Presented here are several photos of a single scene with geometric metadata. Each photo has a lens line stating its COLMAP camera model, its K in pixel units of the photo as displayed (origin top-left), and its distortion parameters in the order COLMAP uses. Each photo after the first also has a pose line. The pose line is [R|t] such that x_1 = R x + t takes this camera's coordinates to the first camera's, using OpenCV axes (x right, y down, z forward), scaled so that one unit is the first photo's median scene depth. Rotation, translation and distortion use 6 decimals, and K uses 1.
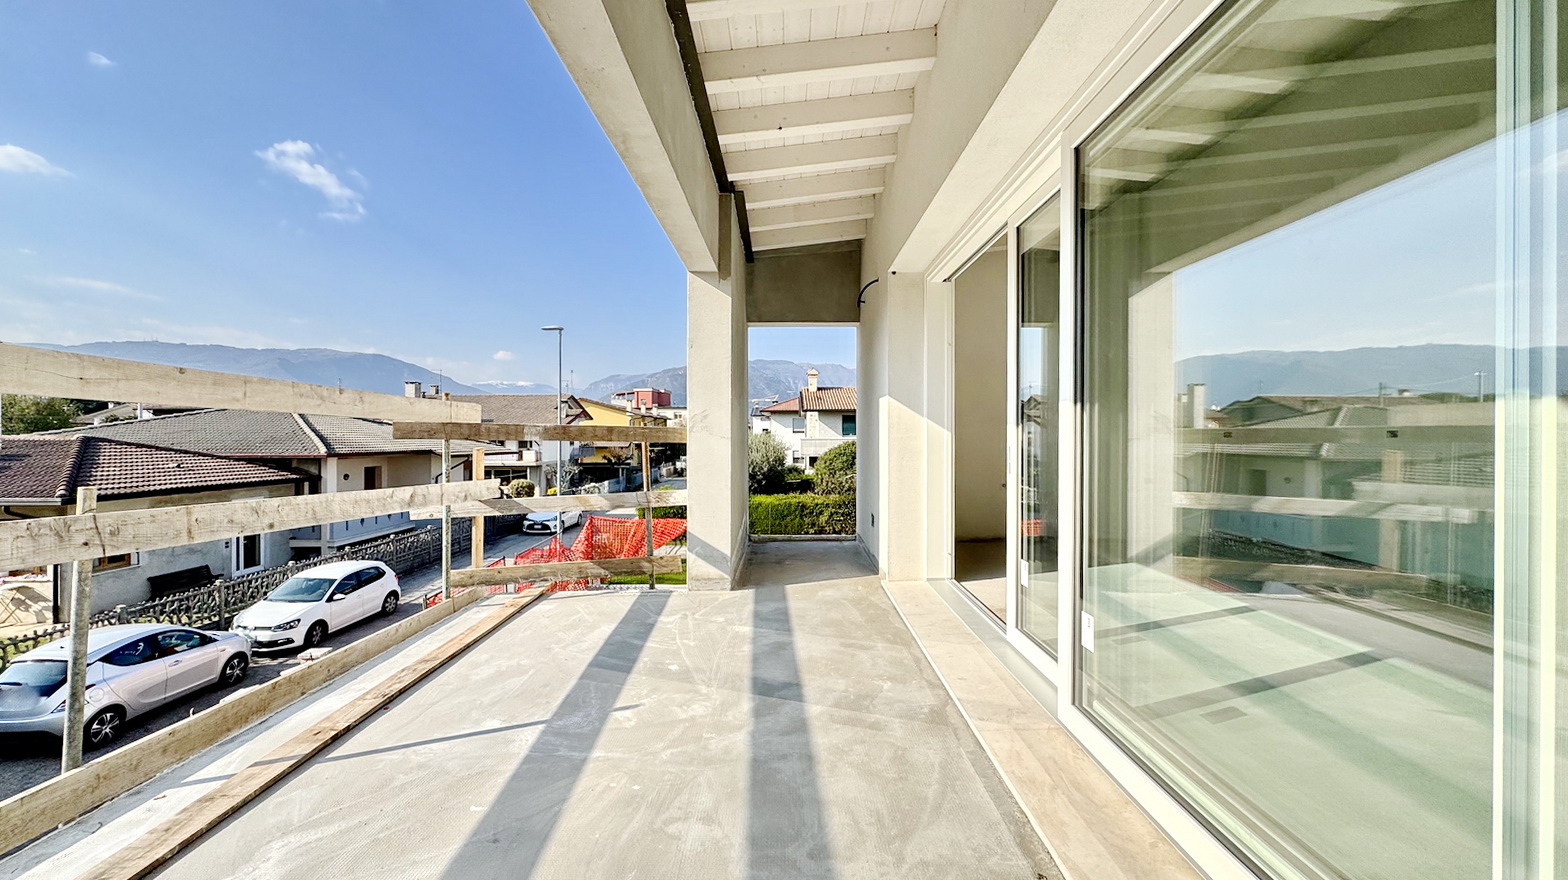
lens RADIAL K [[640.4, 0, 784.0], [0, 640.4, 440.0], [0, 0, 1]] dist [-0.001522, -0.000088]
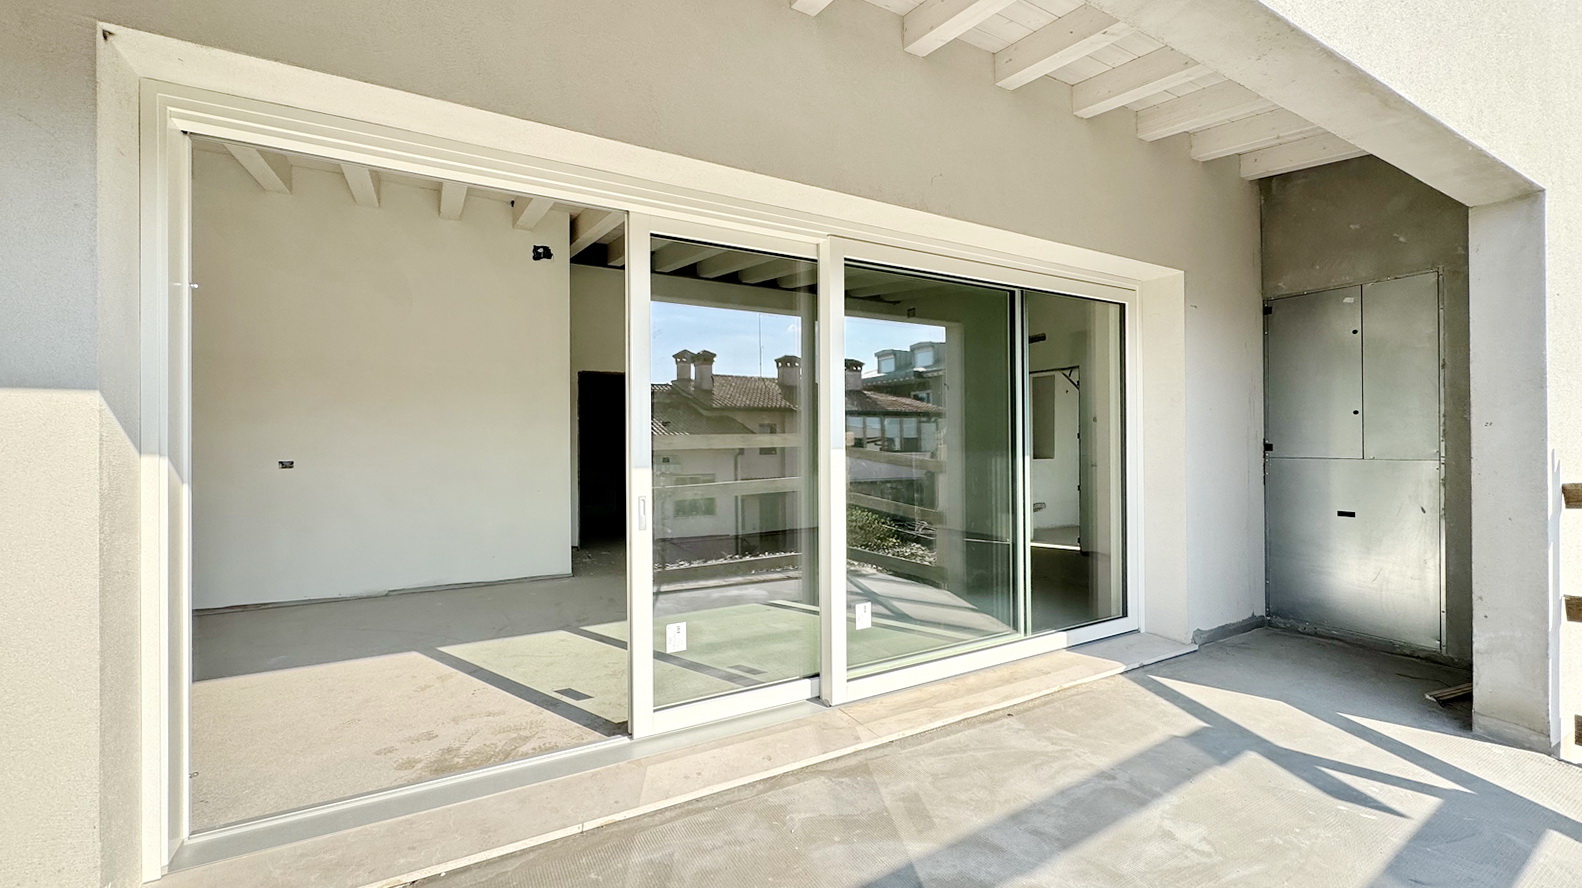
lens RADIAL K [[634.5, 0, 791.0], [0, 634.5, 444.0], [0, 0, 1]] dist [-0.001636, -0.000212]
pose [[-0.497773, 0.000931, 0.867307, -0.306546], [0.011885, 0.999913, 0.005748, -0.041138], [-0.867226, 0.013169, -0.497741, 0.858569]]
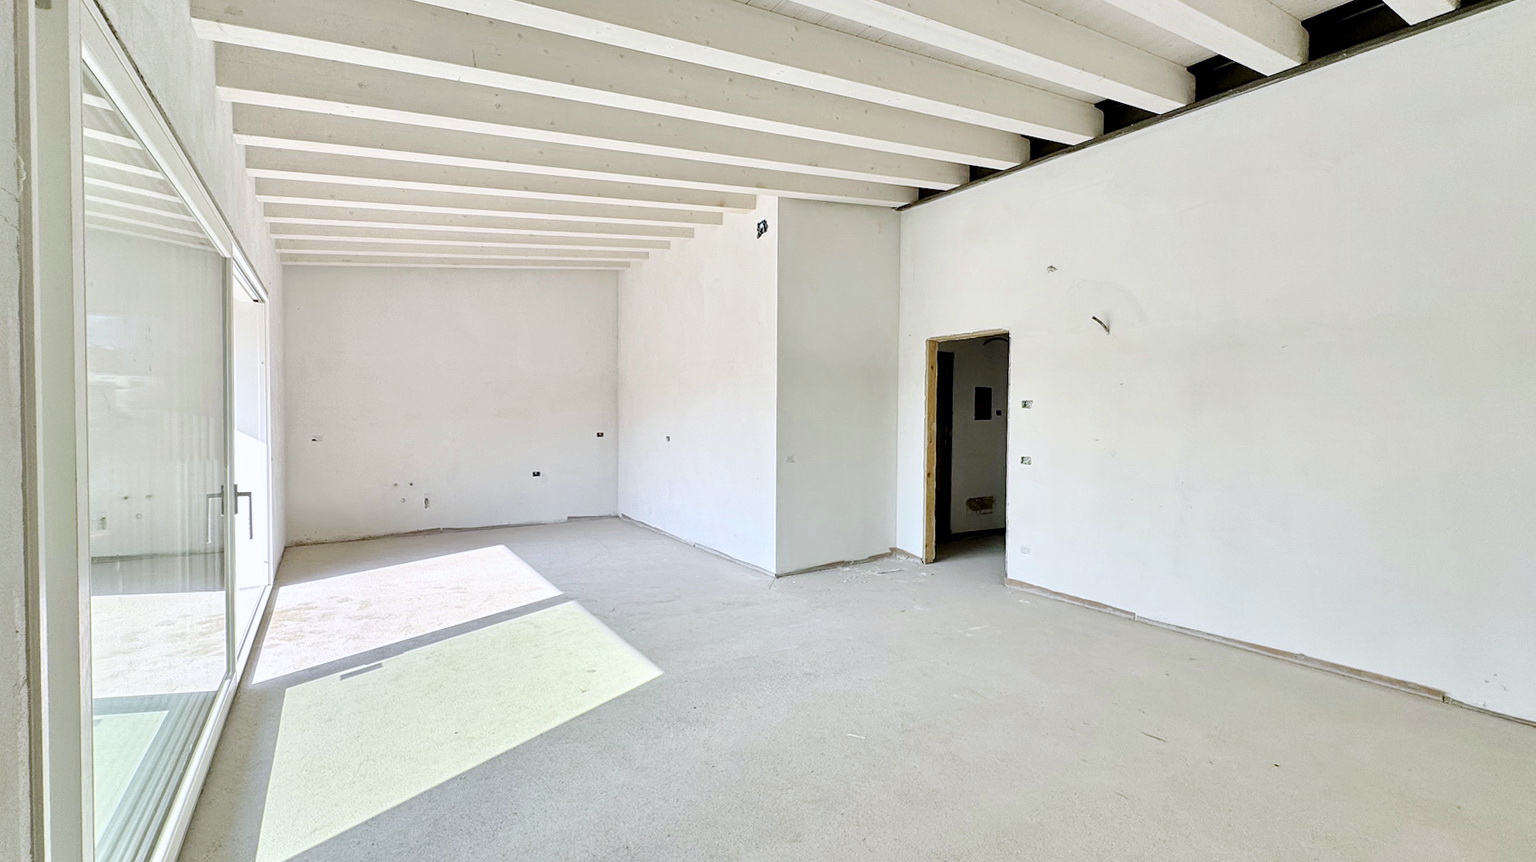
lens RADIAL K [[640.0, 0, 768.0], [0, 640.0, 431.0], [0, 0, 1]] dist [-0.001686, 0.000064]
pose [[0.826446, -0.009953, 0.562929, 0.349122], [-0.004136, 0.999709, 0.023747, -0.066497], [-0.563001, -0.021953, 0.826164, -0.330280]]
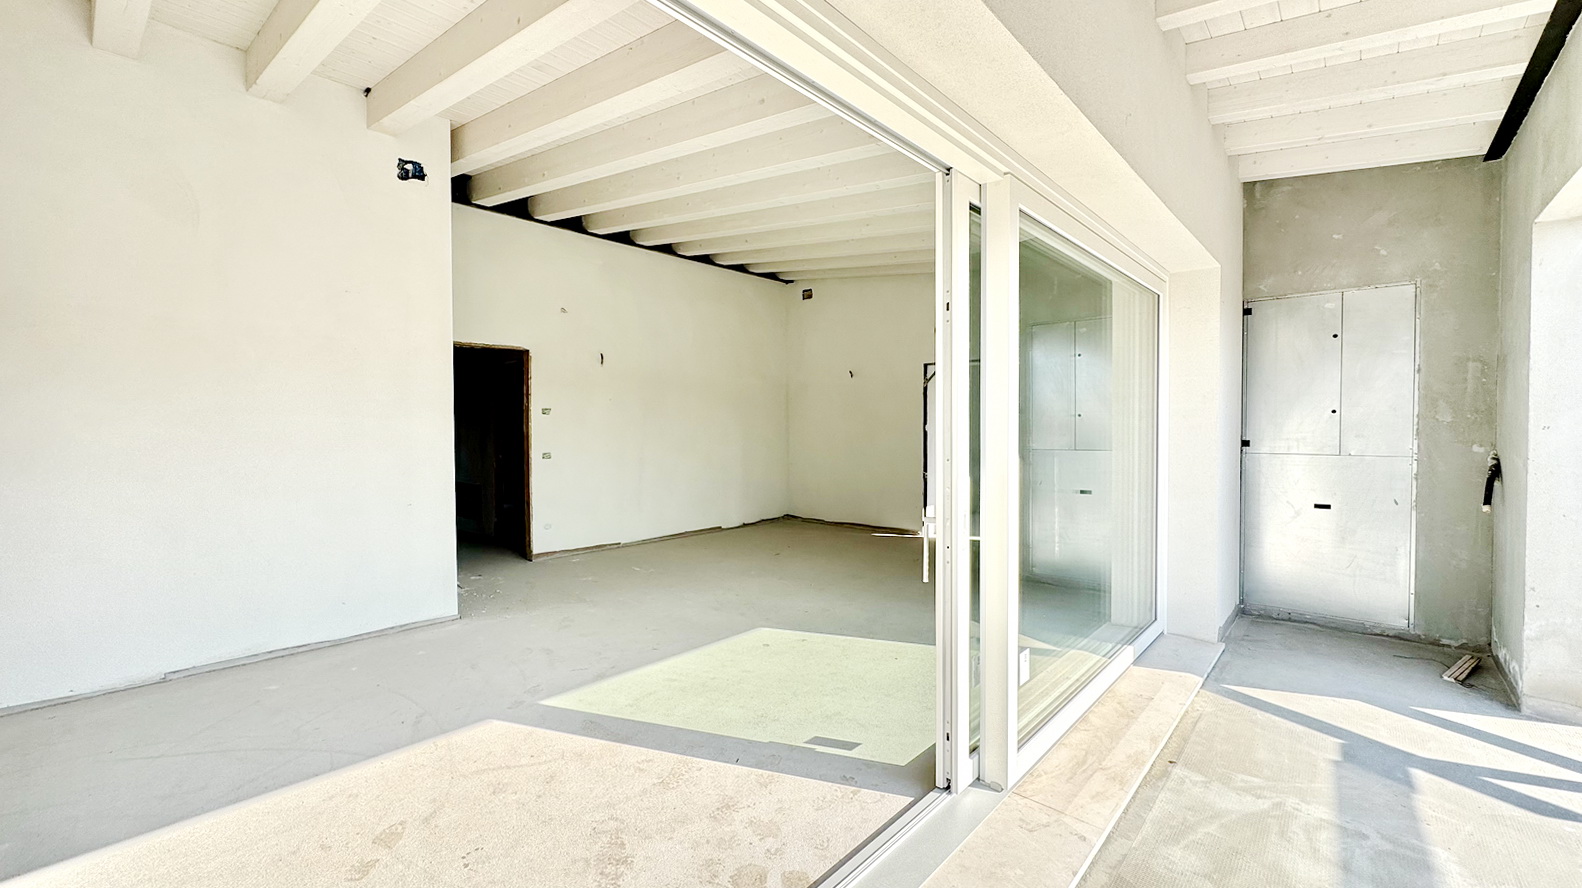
lens RADIAL K [[639.8, 0, 788.6], [0, 639.8, 441.6], [0, 0, 1]] dist [-0.001818, -0.000307]
pose [[-0.746368, -0.013874, 0.665389, 0.022913], [0.007703, 0.999536, 0.029482, -0.059324], [-0.665489, 0.027130, -0.745914, 0.981806]]
